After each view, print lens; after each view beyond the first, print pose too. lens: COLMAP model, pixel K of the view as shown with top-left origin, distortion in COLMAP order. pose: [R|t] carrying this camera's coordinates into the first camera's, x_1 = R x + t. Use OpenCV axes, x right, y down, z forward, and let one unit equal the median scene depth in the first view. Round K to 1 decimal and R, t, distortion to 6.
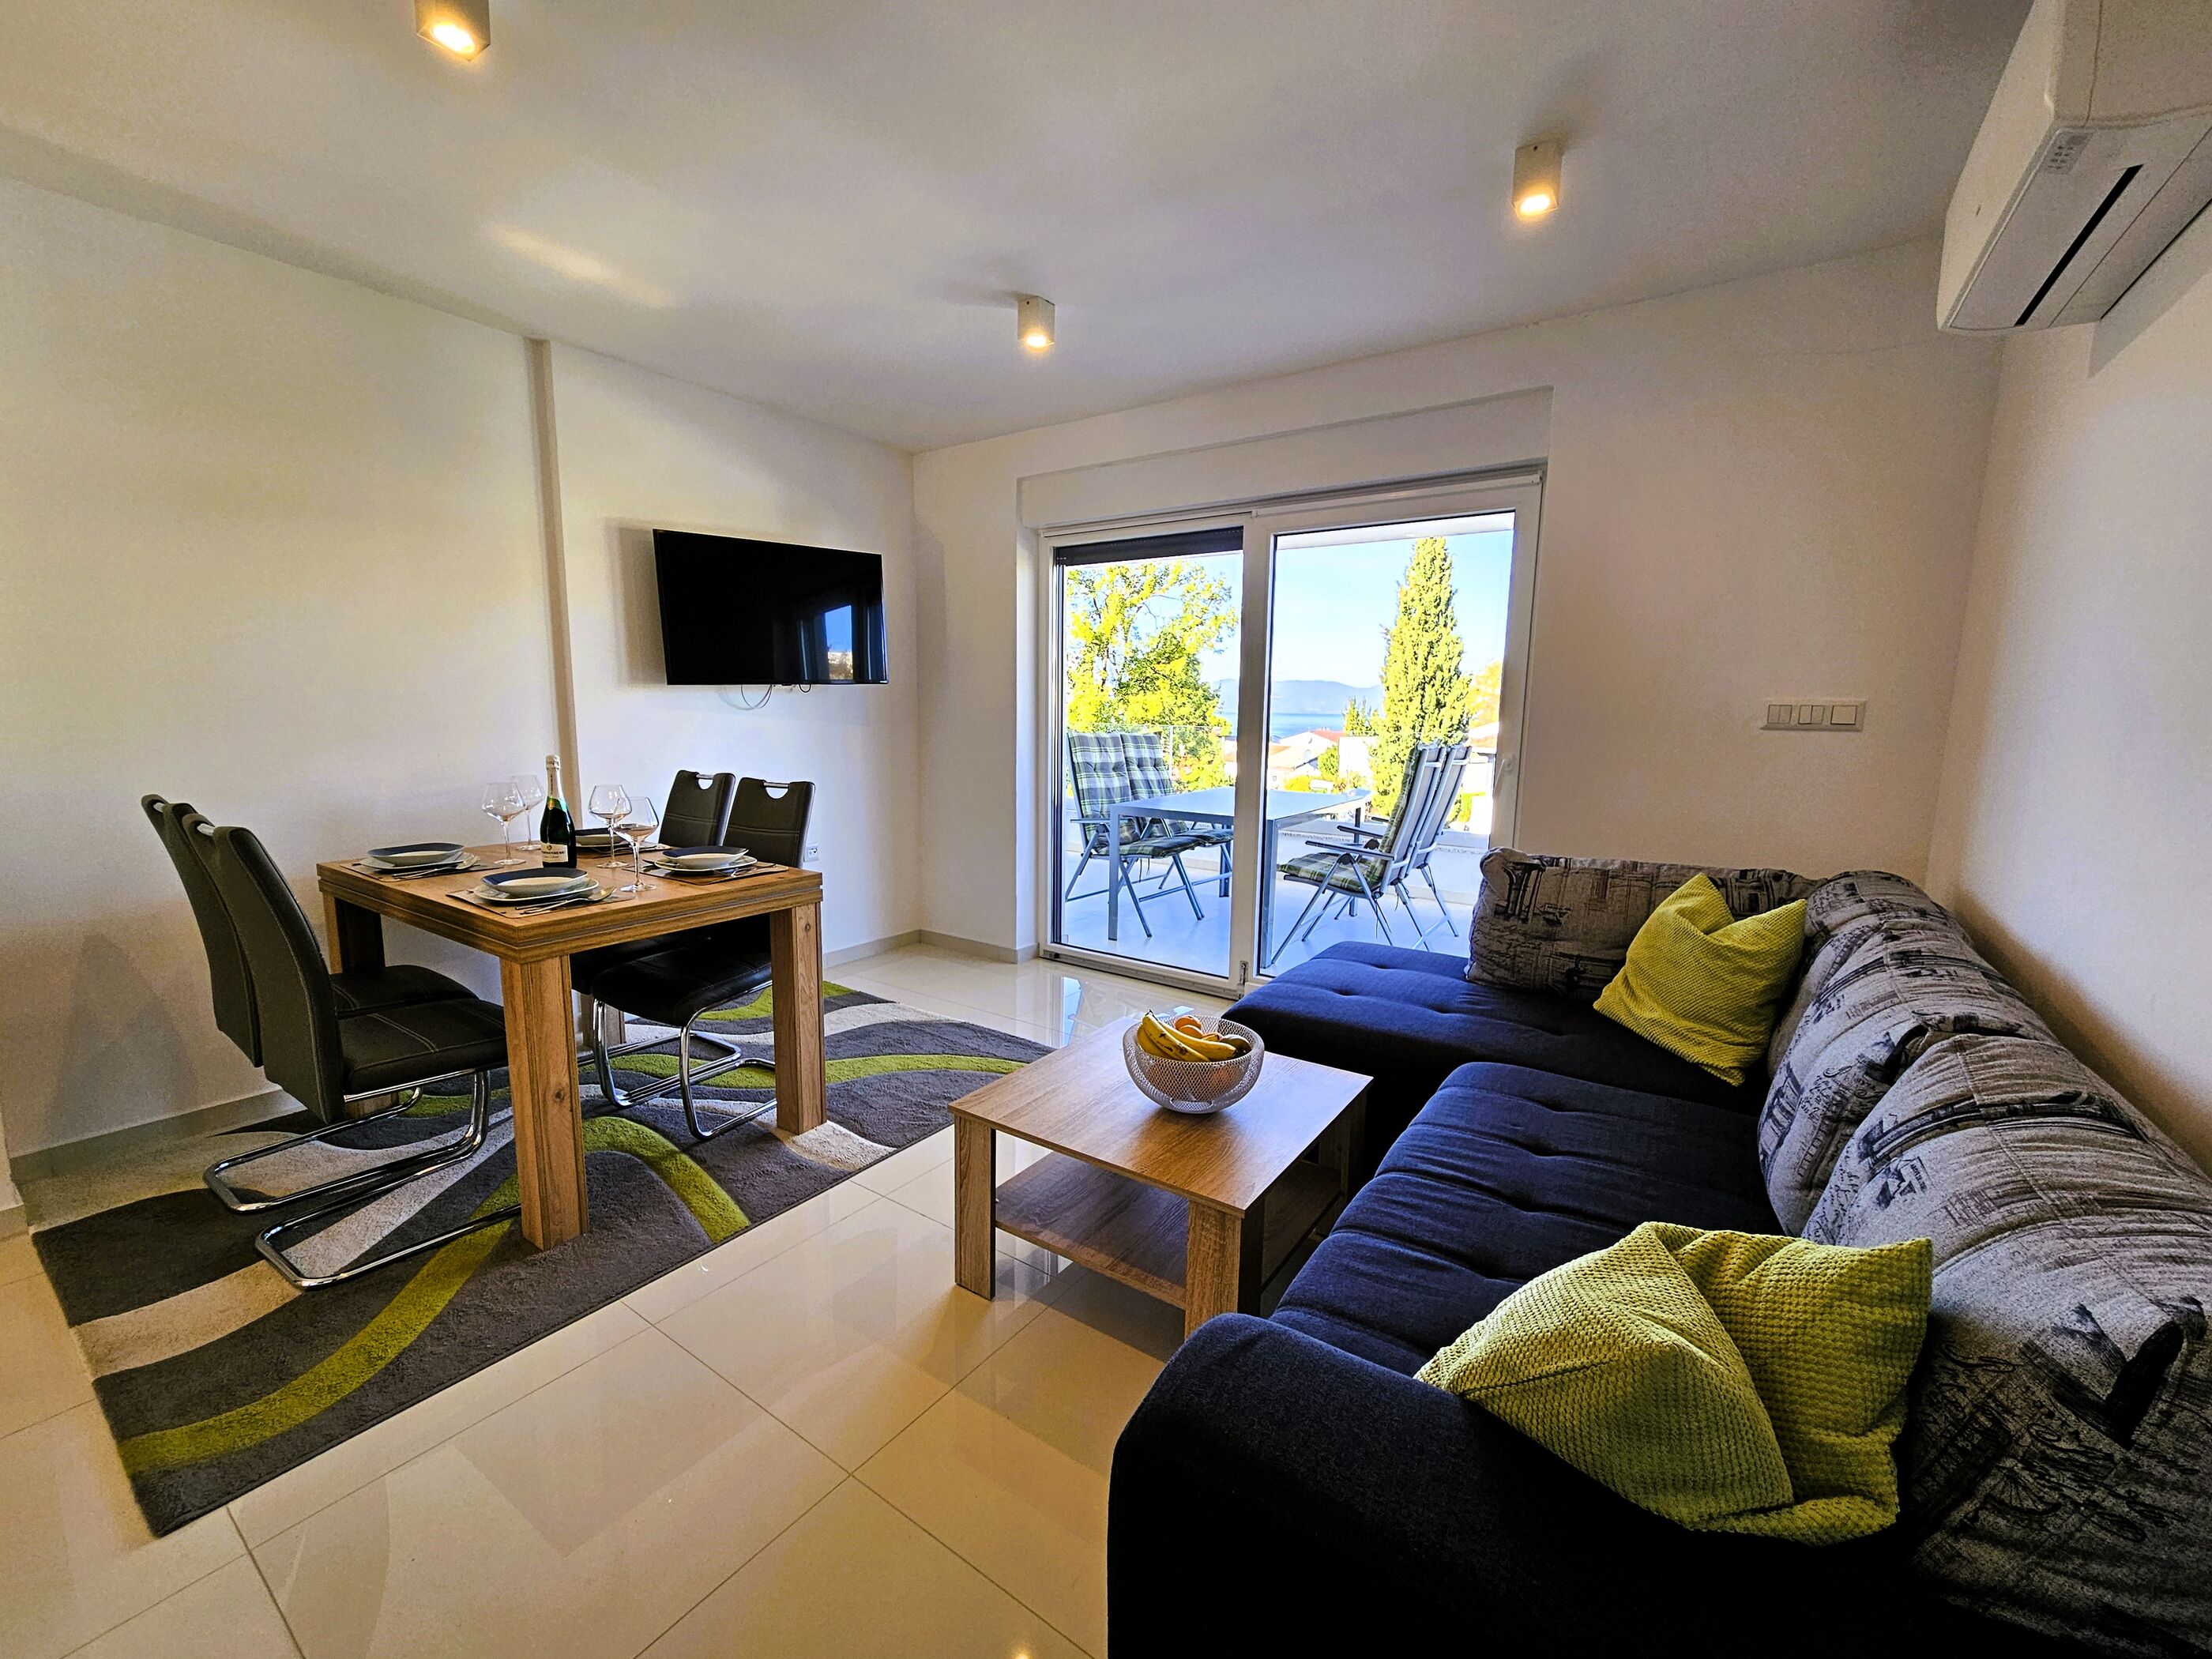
lens RADIAL K [[907.3, 0, 1095.9], [0, 907.3, 837.4], [0, 0, 1]] dist [0.003412, -0.000738]
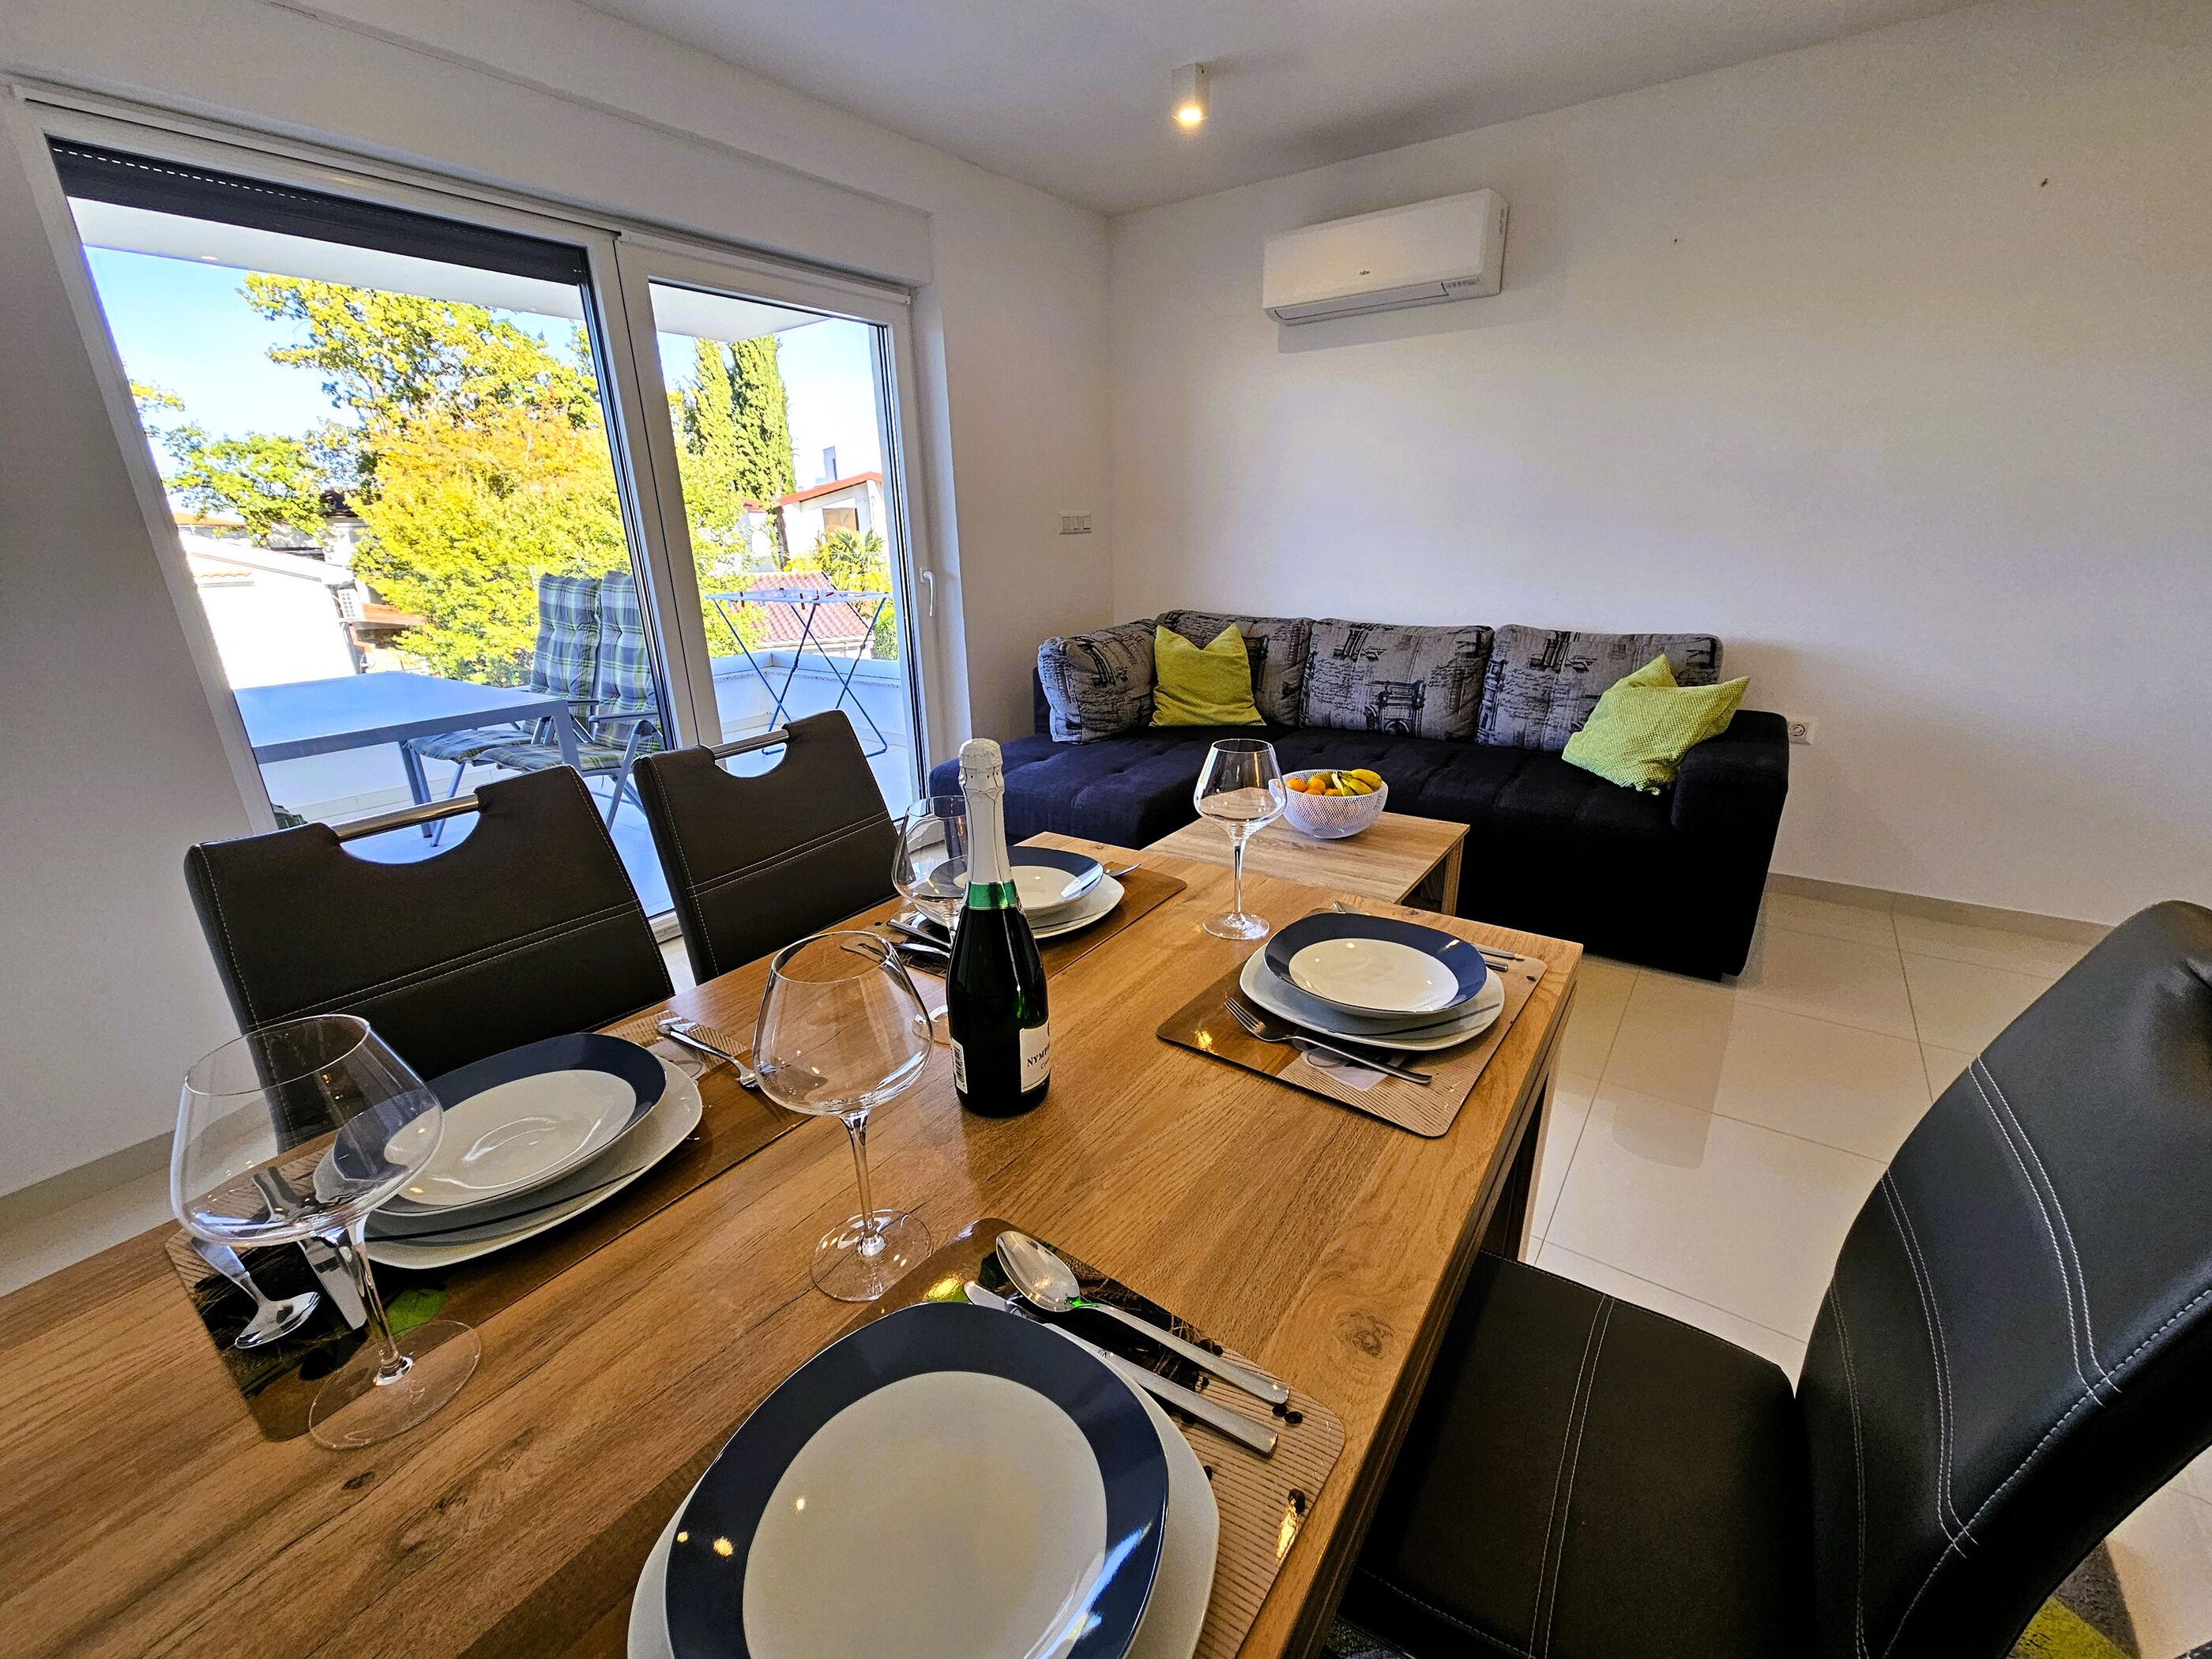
lens RADIAL K [[907.3, 0, 1095.9], [0, 907.3, 834.4], [0, 0, 1]] dist [0.003412, -0.000738]
pose [[0.012106, -0.337936, 0.941091, -0.798756], [0.167372, 0.928567, 0.331285, -0.138587], [-0.985820, 0.153501, 0.067802, 0.872464]]
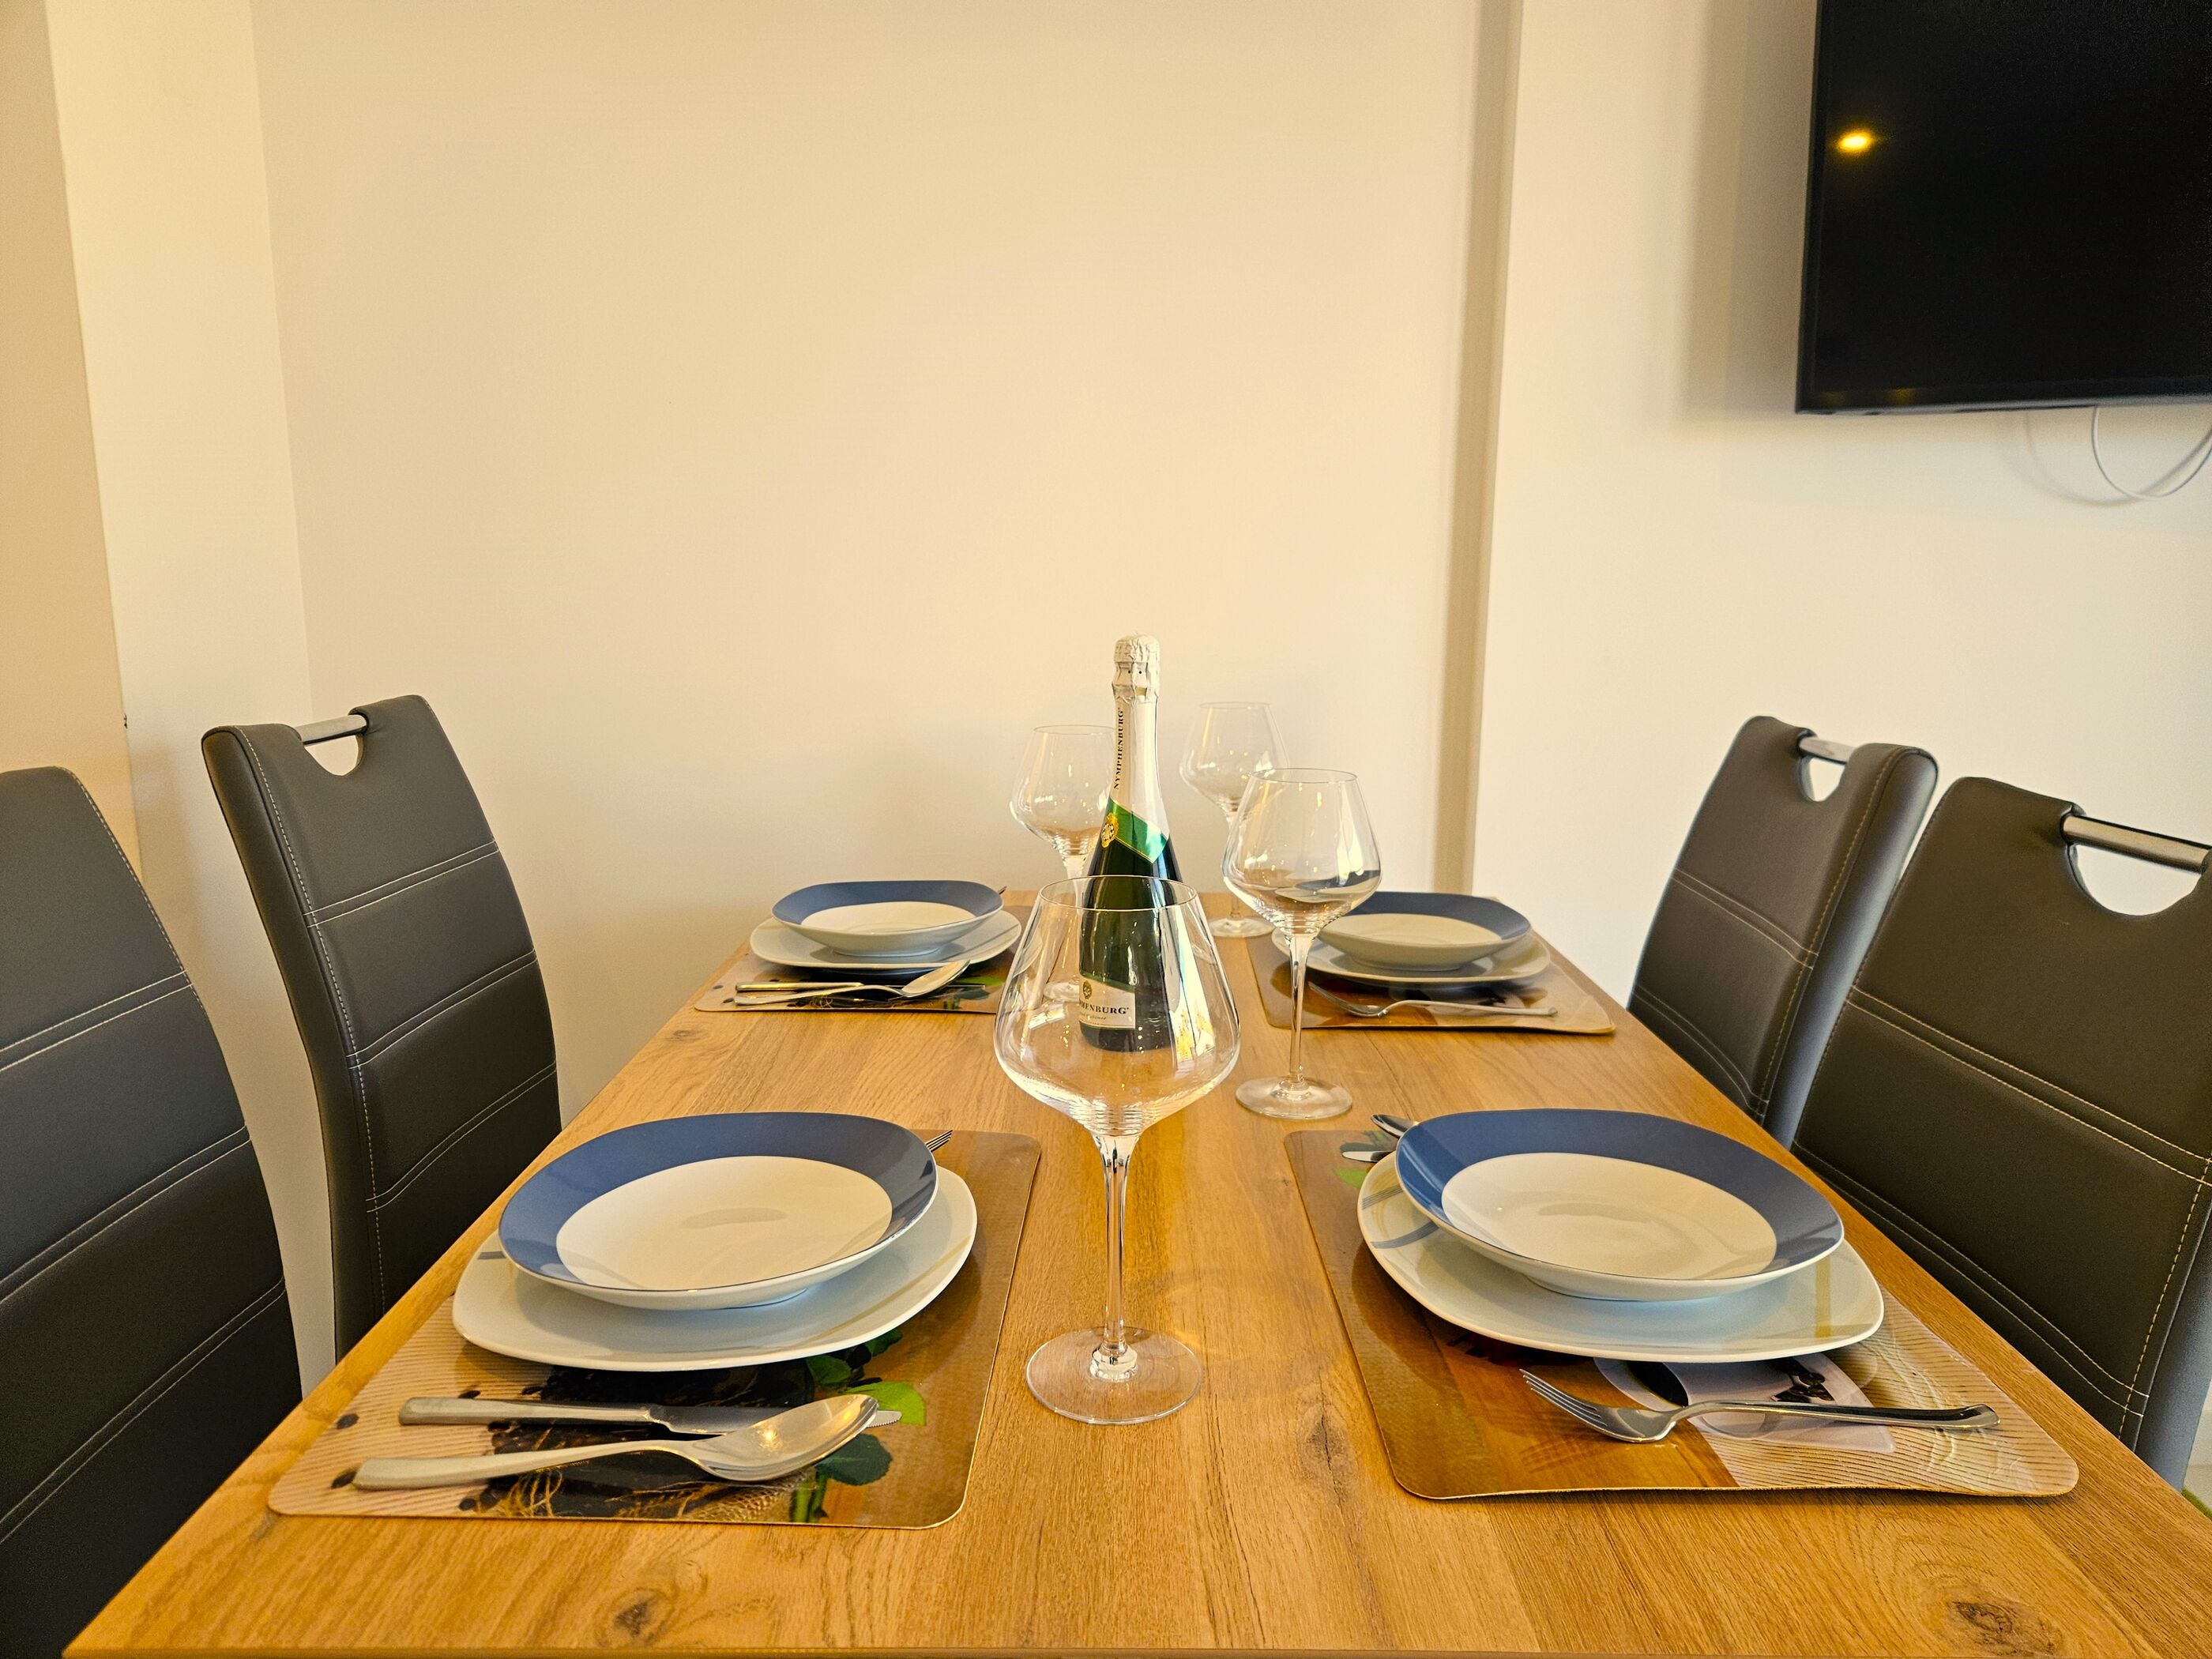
lens RADIAL K [[1494.9, 0, 1111.7], [0, 1494.9, 831.0], [0, 0, 1]] dist [0.043695, -0.000833]
pose [[0.560287, 0.135028, -0.817218, -0.229445], [-0.118728, 0.989527, 0.082098, -0.064209], [0.819745, 0.051028, 0.570451, 0.694458]]
